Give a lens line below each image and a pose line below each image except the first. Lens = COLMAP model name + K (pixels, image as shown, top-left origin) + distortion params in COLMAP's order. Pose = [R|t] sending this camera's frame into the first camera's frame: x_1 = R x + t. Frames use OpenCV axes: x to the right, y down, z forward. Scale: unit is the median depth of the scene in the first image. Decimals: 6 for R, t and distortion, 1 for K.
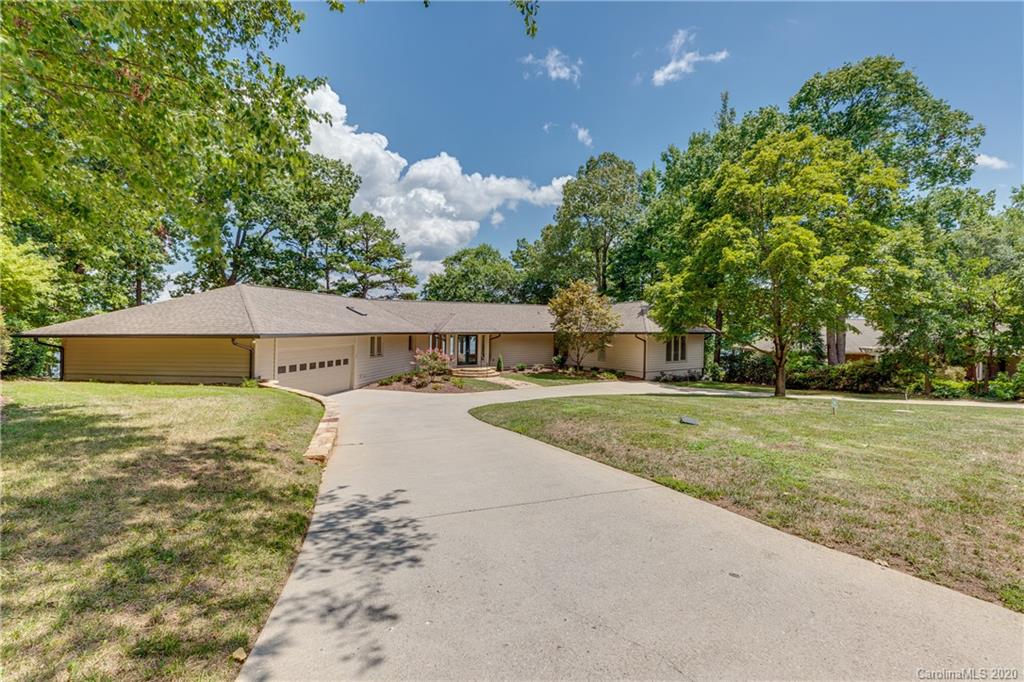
lens RADIAL K [[457.4, 0, 517.0], [0, 457.4, 343.8], [0, 0, 1]] dist [0.000334, 0.000194]
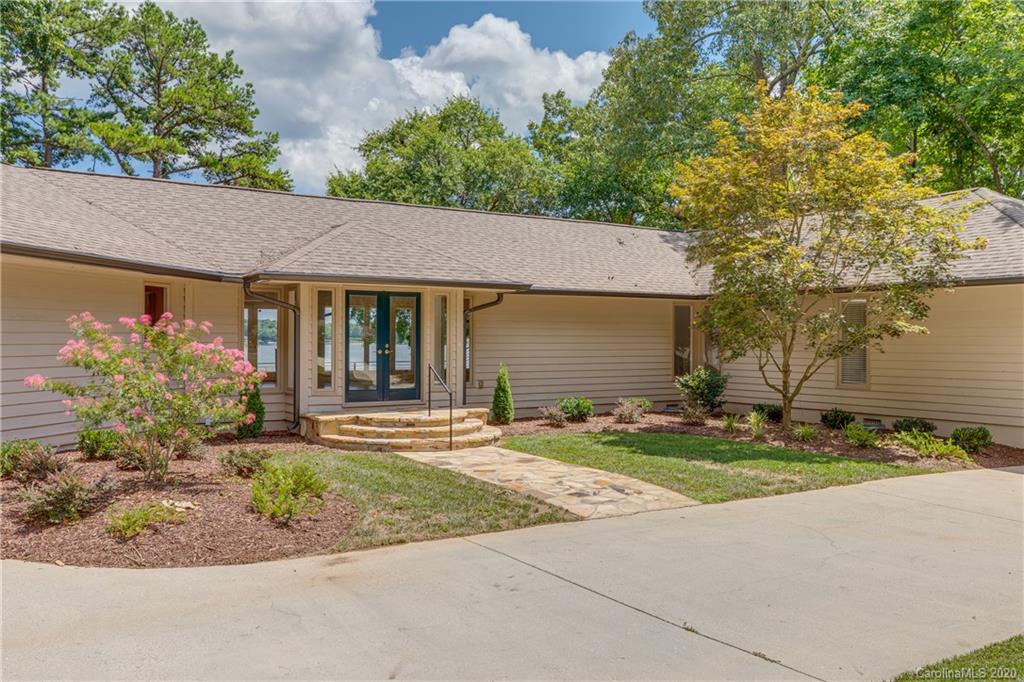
lens RADIAL K [[856.3, 0, 512.0], [0, 856.3, 341.0], [0, 0, 1]] dist [0.083121, 0.000354]
pose [[0.999669, 0.001387, -0.025691, -0.017316], [-0.002073, 0.999641, -0.026699, 0.022843], [0.025645, 0.026743, 0.999313, 0.464787]]
